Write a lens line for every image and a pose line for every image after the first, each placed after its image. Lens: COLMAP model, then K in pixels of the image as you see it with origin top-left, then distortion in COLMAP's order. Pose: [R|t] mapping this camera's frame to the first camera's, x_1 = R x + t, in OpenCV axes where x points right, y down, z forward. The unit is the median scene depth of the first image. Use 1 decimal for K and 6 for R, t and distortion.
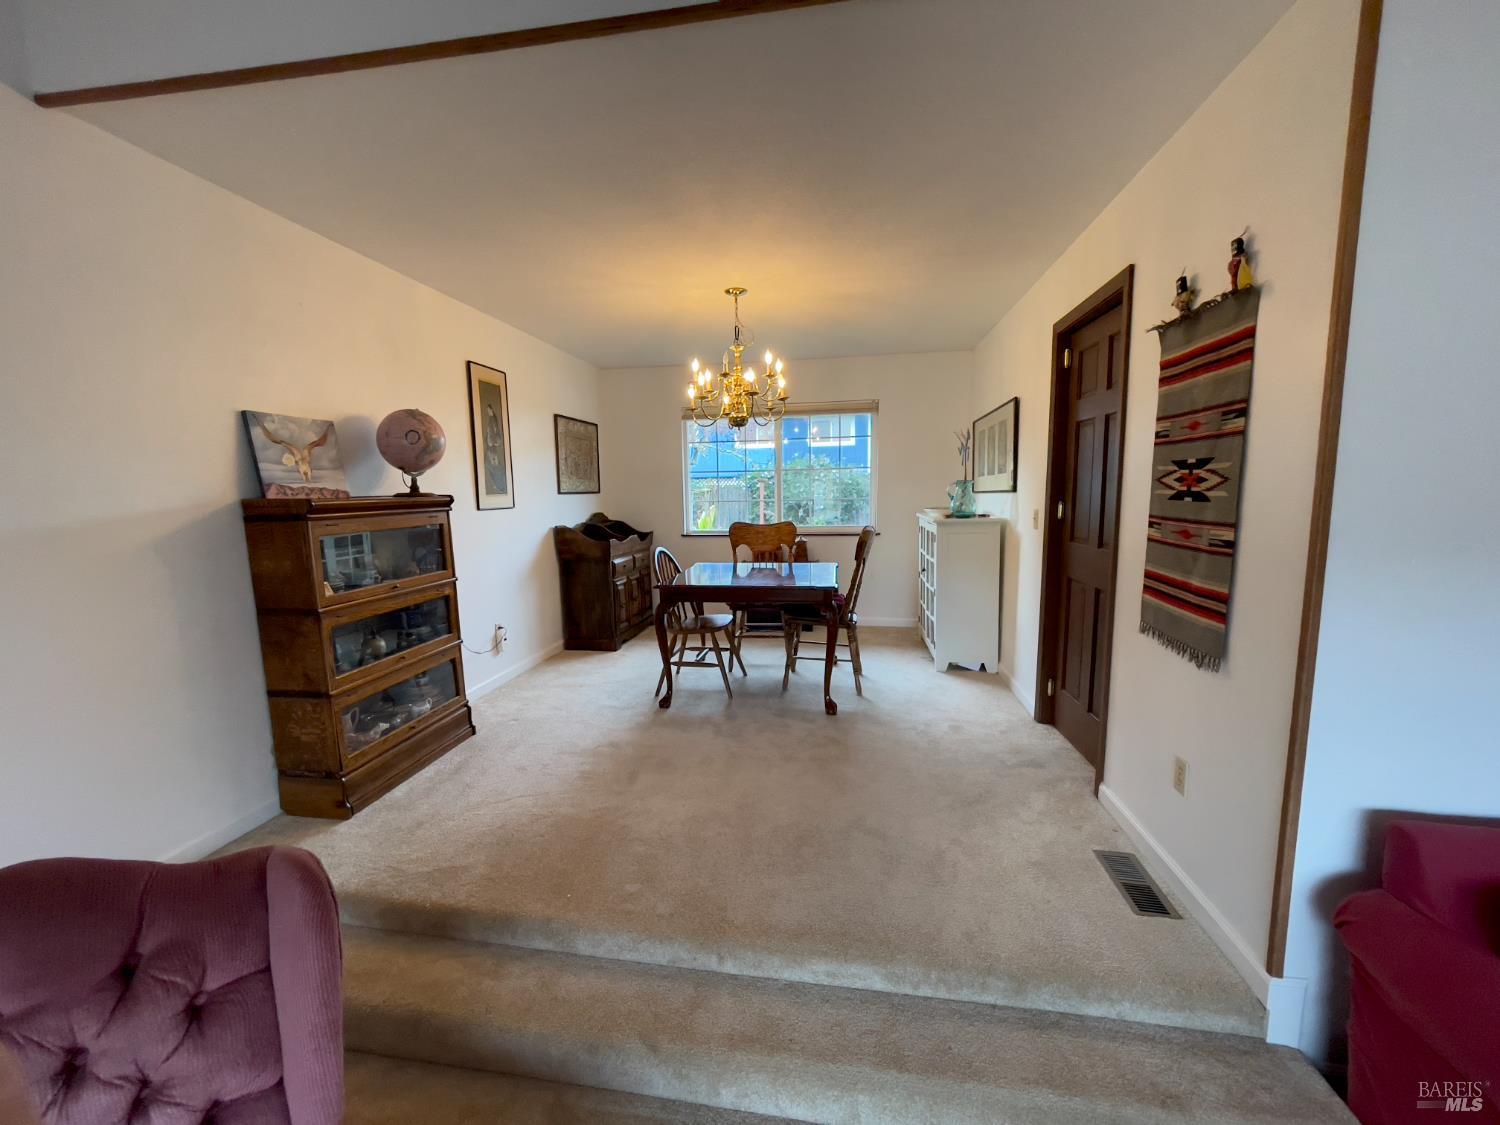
lens RADIAL K [[610.5, 0, 742.2], [0, 610.5, 568.7], [0, 0, 1]] dist [-0.018436, 0.009097]
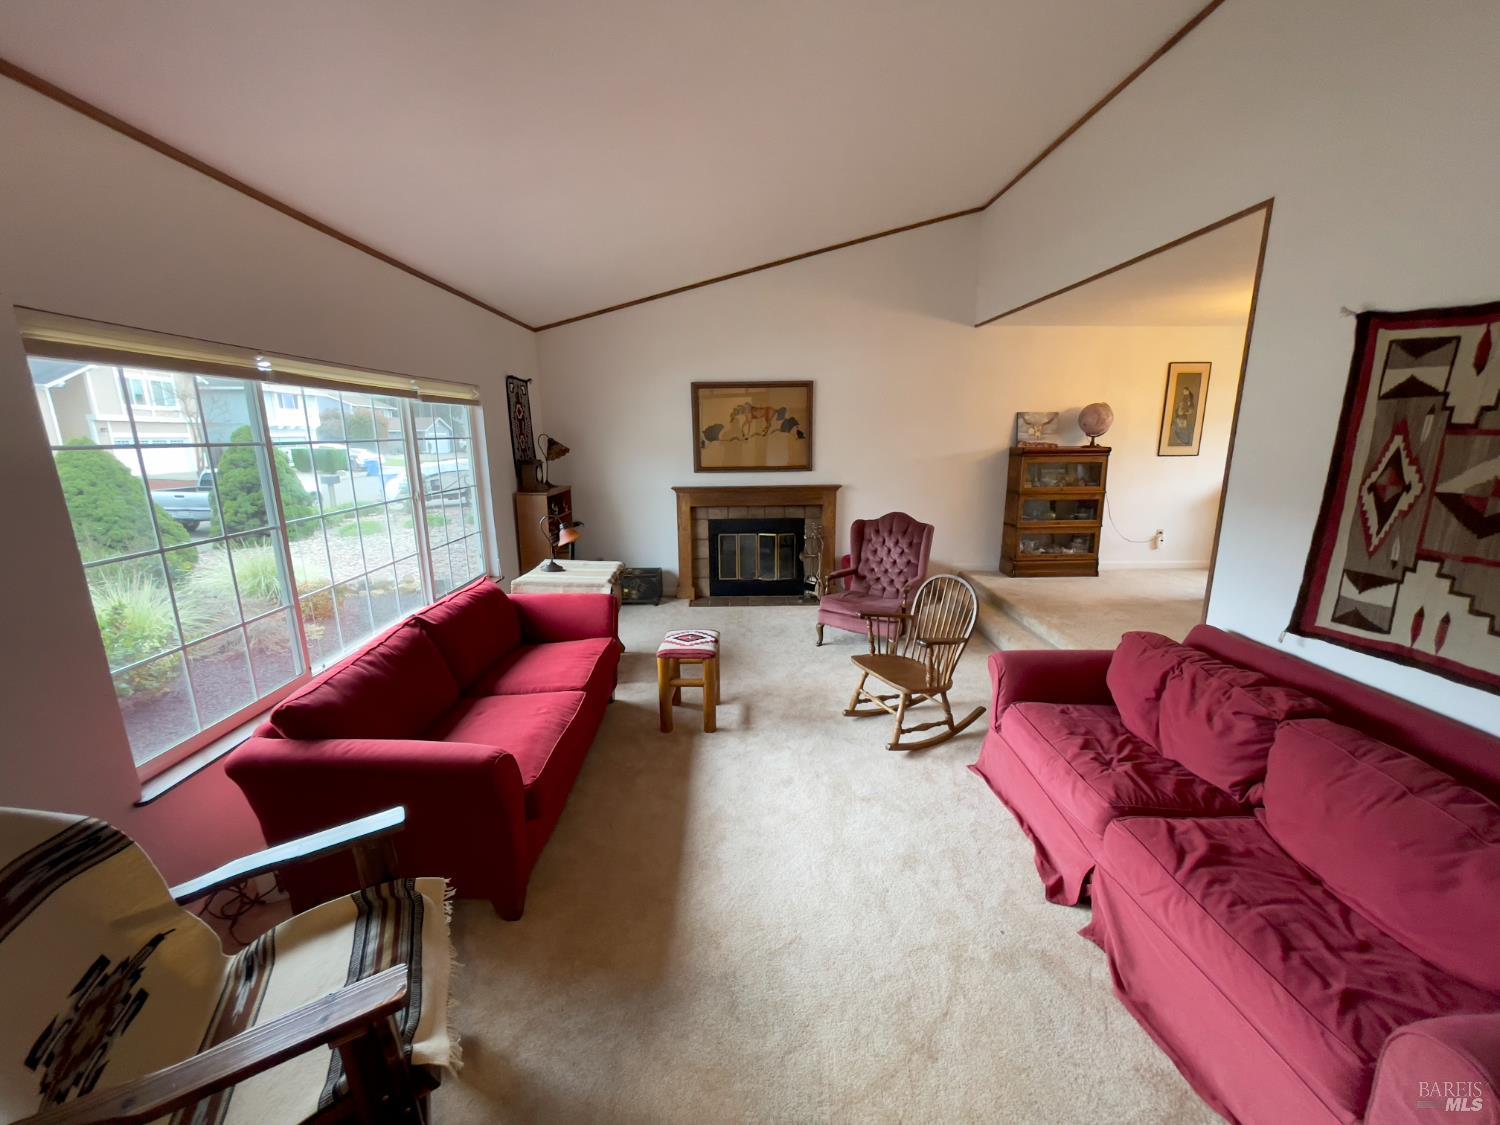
lens RADIAL K [[610.5, 0, 742.2], [0, 610.5, 568.7], [0, 0, 1]] dist [-0.018436, 0.009097]
pose [[0.172687, 0.230339, -0.957665, 1.533345], [-0.121079, 0.969862, 0.211440, -0.018928], [0.977507, 0.079440, 0.195372, -0.577497]]
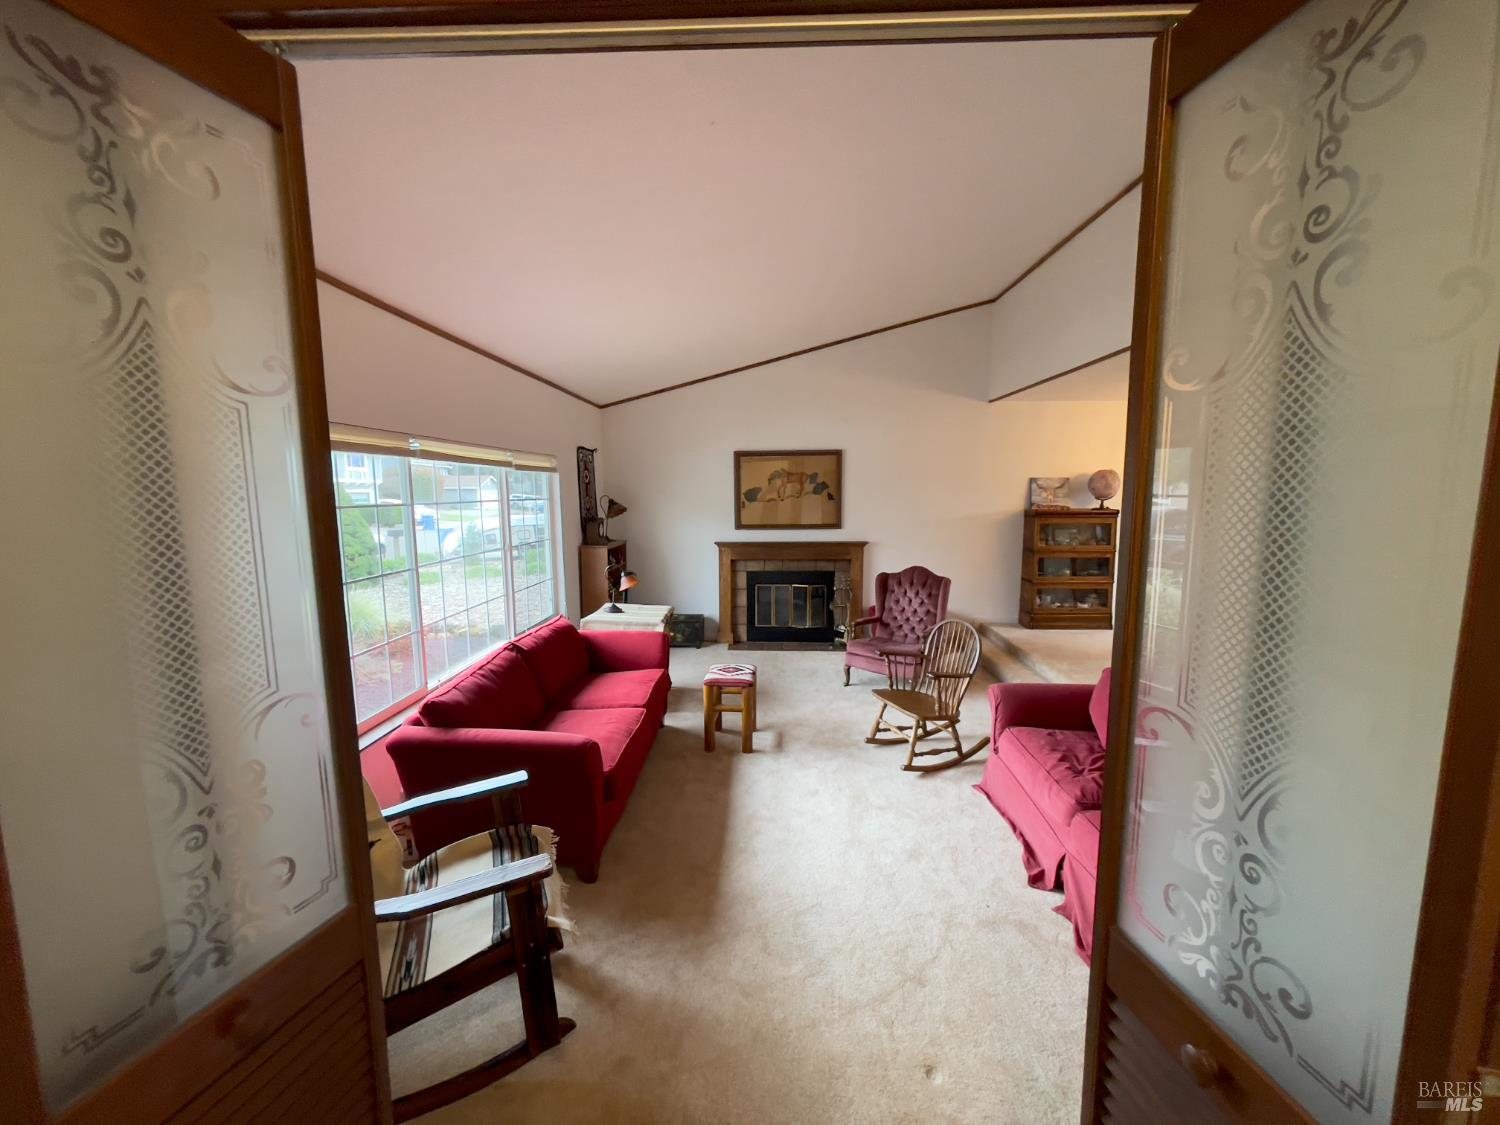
lens RADIAL K [[610.5, 0, 742.2], [0, 610.5, 568.7], [0, 0, 1]] dist [-0.018436, 0.009097]
pose [[0.114111, 0.142576, -0.983184, 1.783347], [-0.125907, 0.983744, 0.128044, -0.033960], [0.985457, 0.109178, 0.130208, -0.623528]]
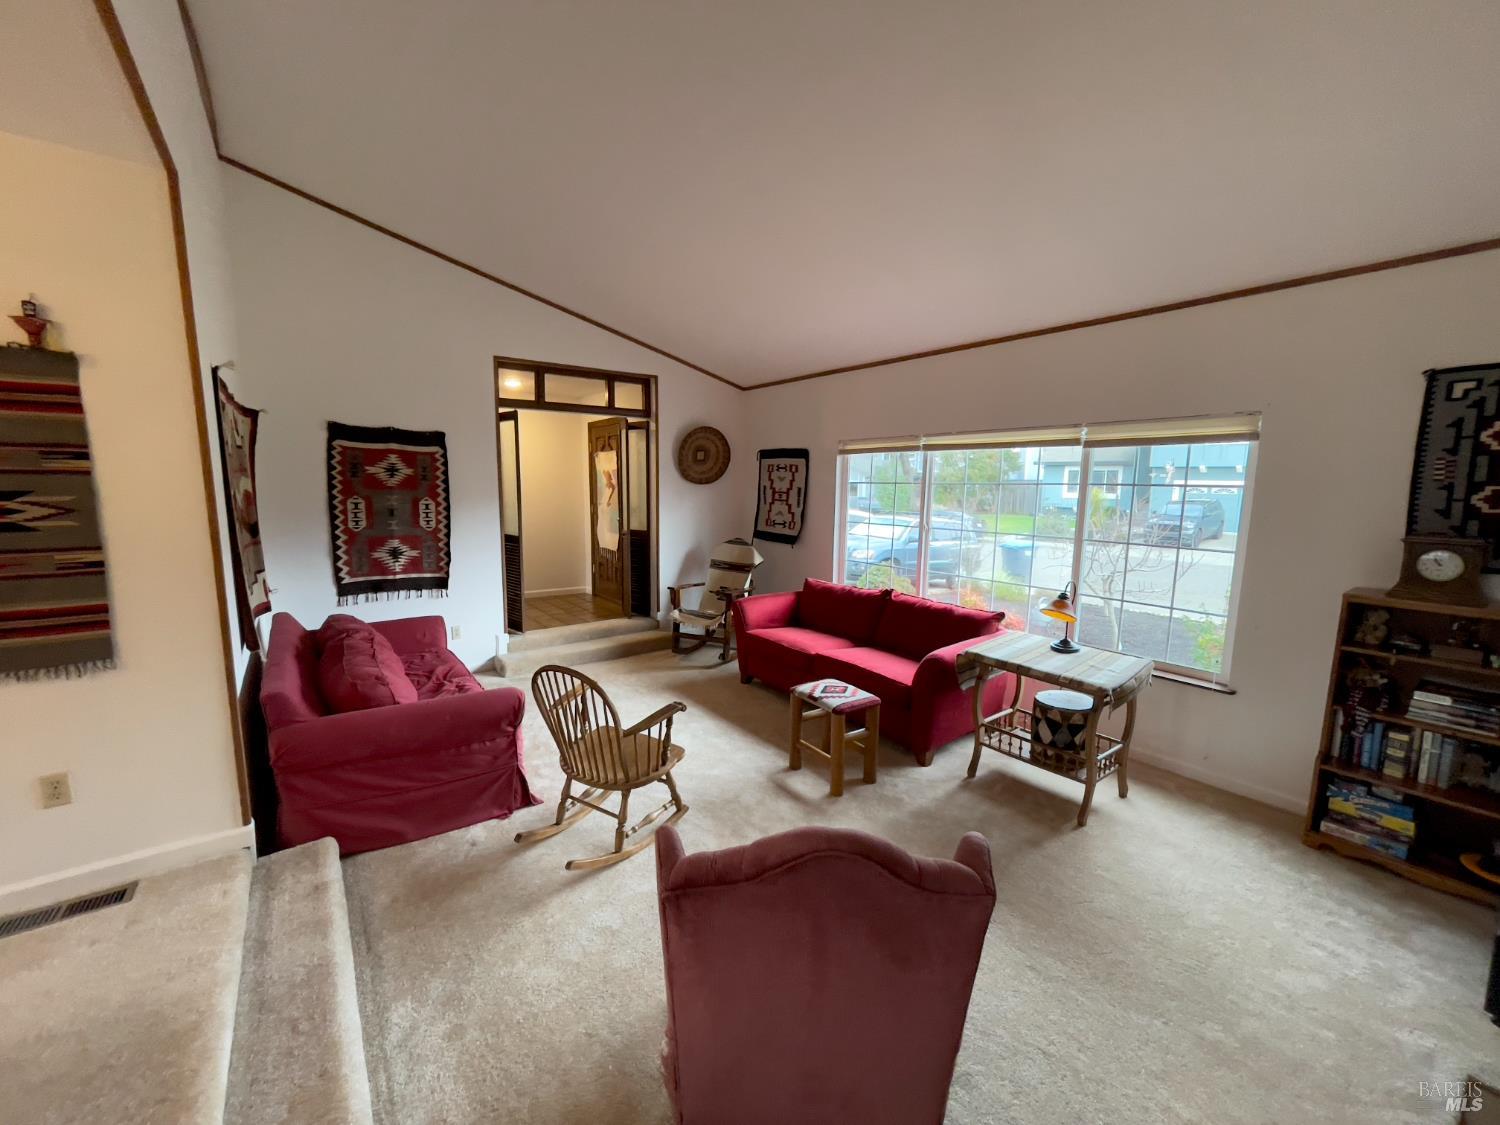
lens RADIAL K [[593.2, 0, 746.1], [0, 593.2, 558.7], [0, 0, 1]] dist [-0.003538, 0.006654]
pose [[-0.726323, -0.091194, 0.681277, -0.674669], [0.083988, 0.971958, 0.219645, -0.144730], [-0.682203, 0.216753, -0.698296, 0.672854]]
